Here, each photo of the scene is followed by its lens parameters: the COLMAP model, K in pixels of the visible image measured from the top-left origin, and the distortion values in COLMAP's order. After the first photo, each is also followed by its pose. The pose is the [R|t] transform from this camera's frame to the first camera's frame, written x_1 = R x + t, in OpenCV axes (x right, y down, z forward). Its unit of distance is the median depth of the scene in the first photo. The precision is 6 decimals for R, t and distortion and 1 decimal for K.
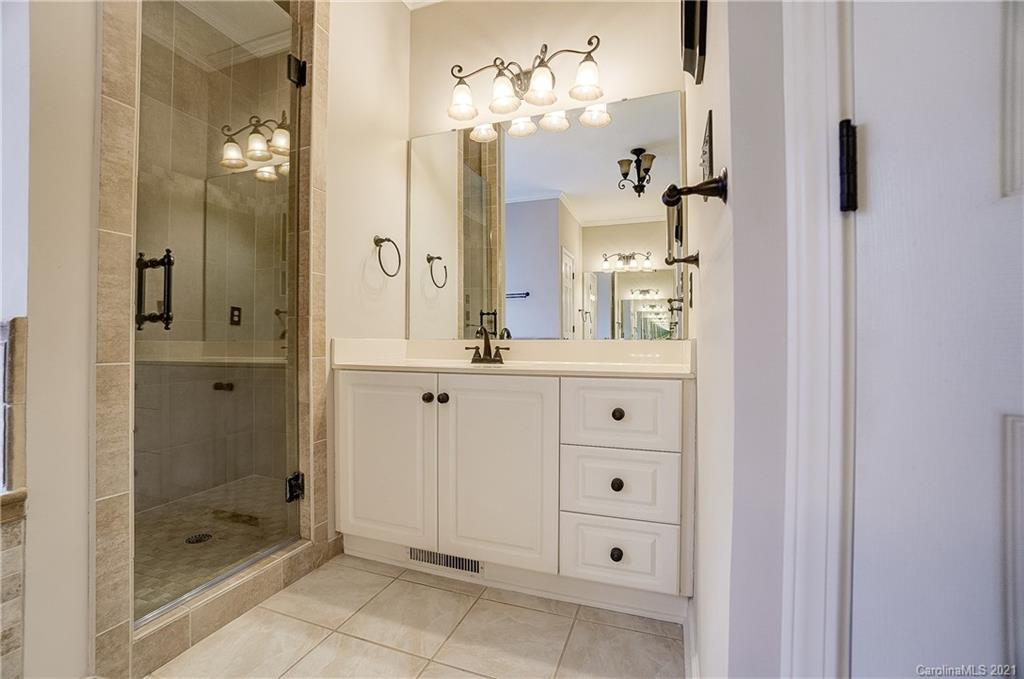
lens RADIAL K [[447.4, 0, 497.2], [0, 447.4, 340.2], [0, 0, 1]] dist [-0.061625, 0.022296]
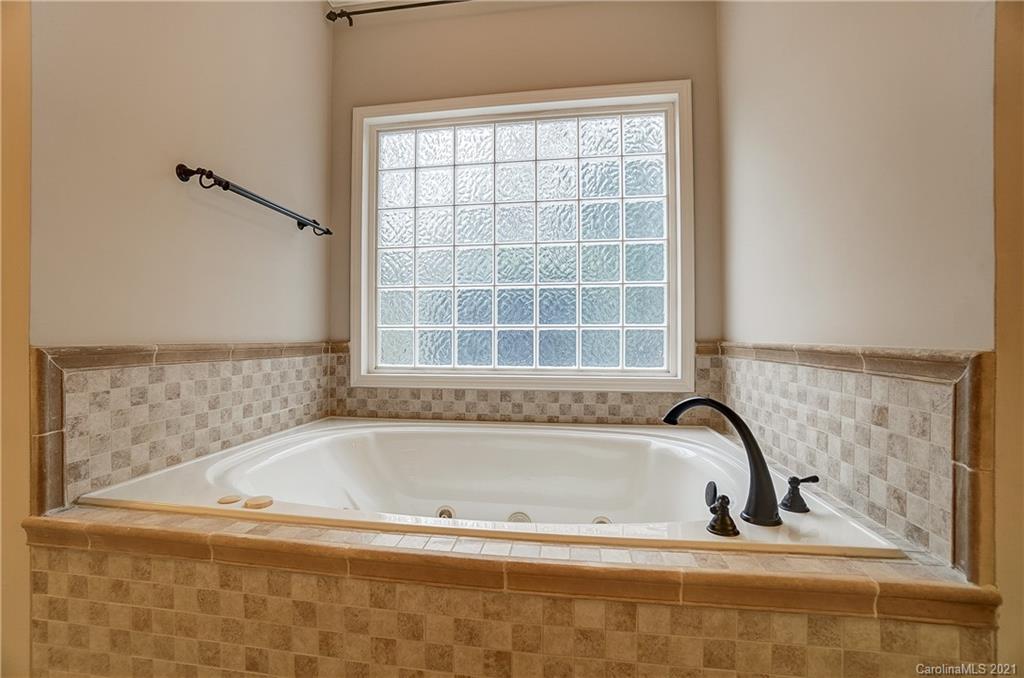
lens RADIAL K [[449.2, 0, 496.4], [0, 449.2, 339.0], [0, 0, 1]] dist [-0.063423, 0.020560]
pose [[0.198533, -0.001665, -0.980093, -0.305109], [0.009829, 0.999952, 0.000292, -0.045949], [0.980045, -0.009691, 0.198540, 0.018435]]
